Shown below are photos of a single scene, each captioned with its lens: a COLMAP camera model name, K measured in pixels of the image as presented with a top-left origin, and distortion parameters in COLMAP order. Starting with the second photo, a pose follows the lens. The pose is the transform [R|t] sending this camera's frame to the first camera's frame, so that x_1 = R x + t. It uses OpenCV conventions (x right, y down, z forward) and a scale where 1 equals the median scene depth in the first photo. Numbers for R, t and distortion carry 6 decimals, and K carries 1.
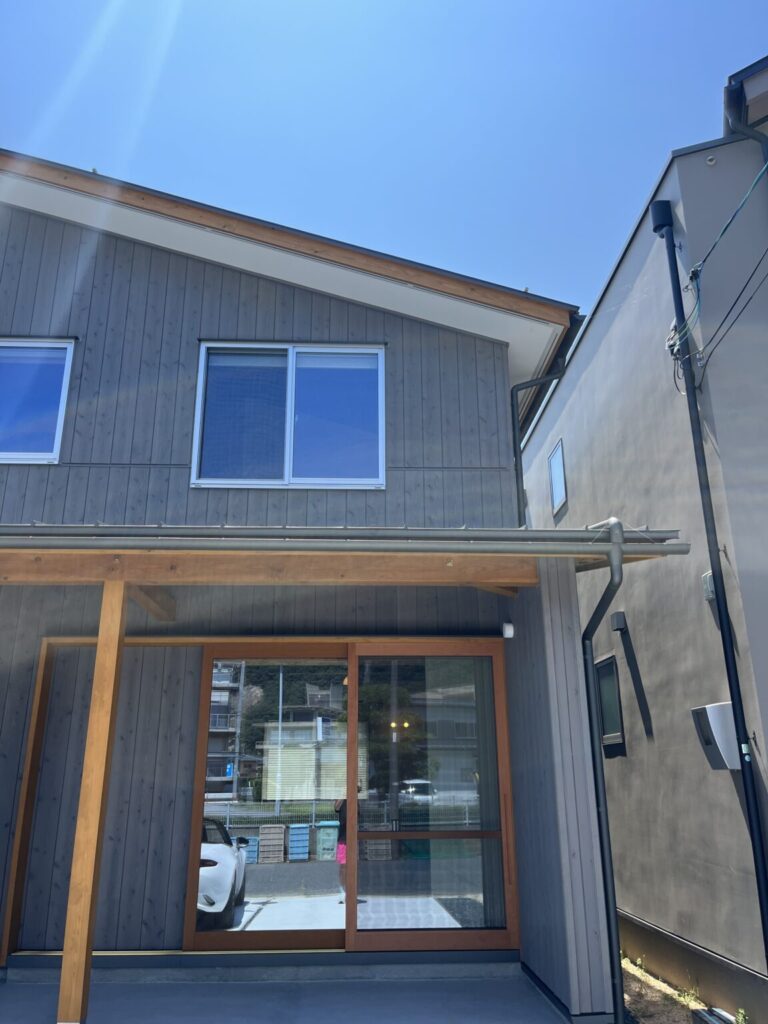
lens RADIAL K [[783.3, 0, 386.1], [0, 783.3, 502.4], [0, 0, 1]] dist [0.058690, -0.089516]
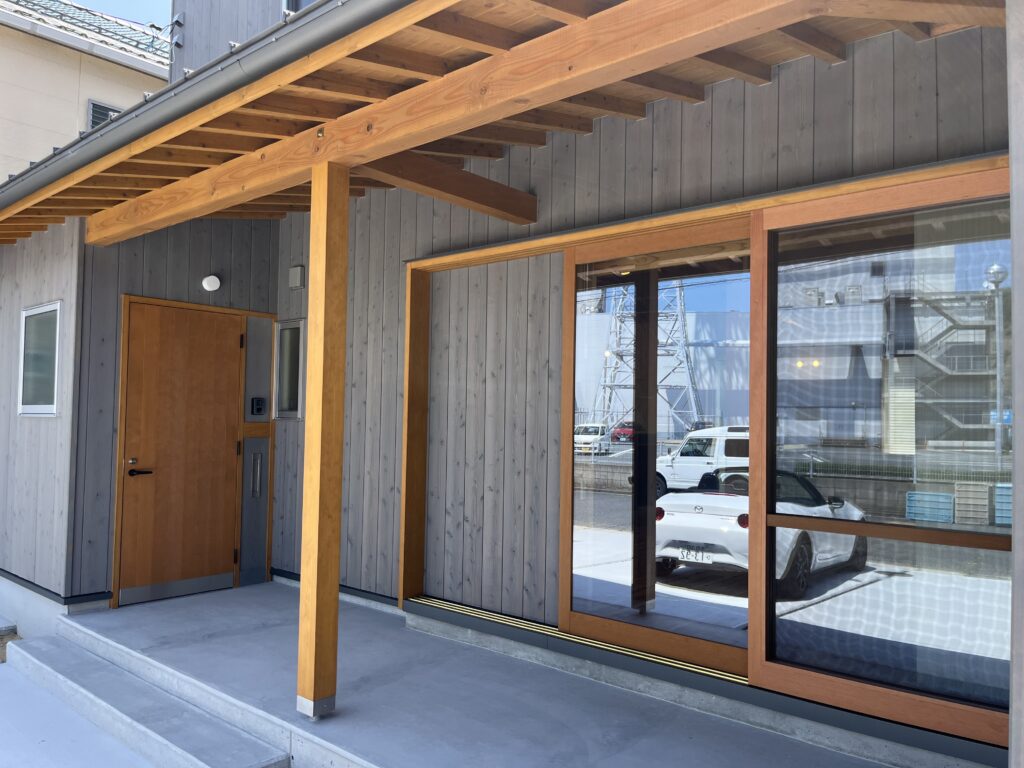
lens RADIAL K [[783.3, 0, 510.0], [0, 783.3, 394.2], [0, 0, 1]] dist [0.058690, -0.089516]
pose [[0.716868, -0.002603, -0.697204, 0.238904], [0.209726, 0.954483, 0.212078, 0.153873], [0.664917, -0.298254, 0.684784, 0.464993]]
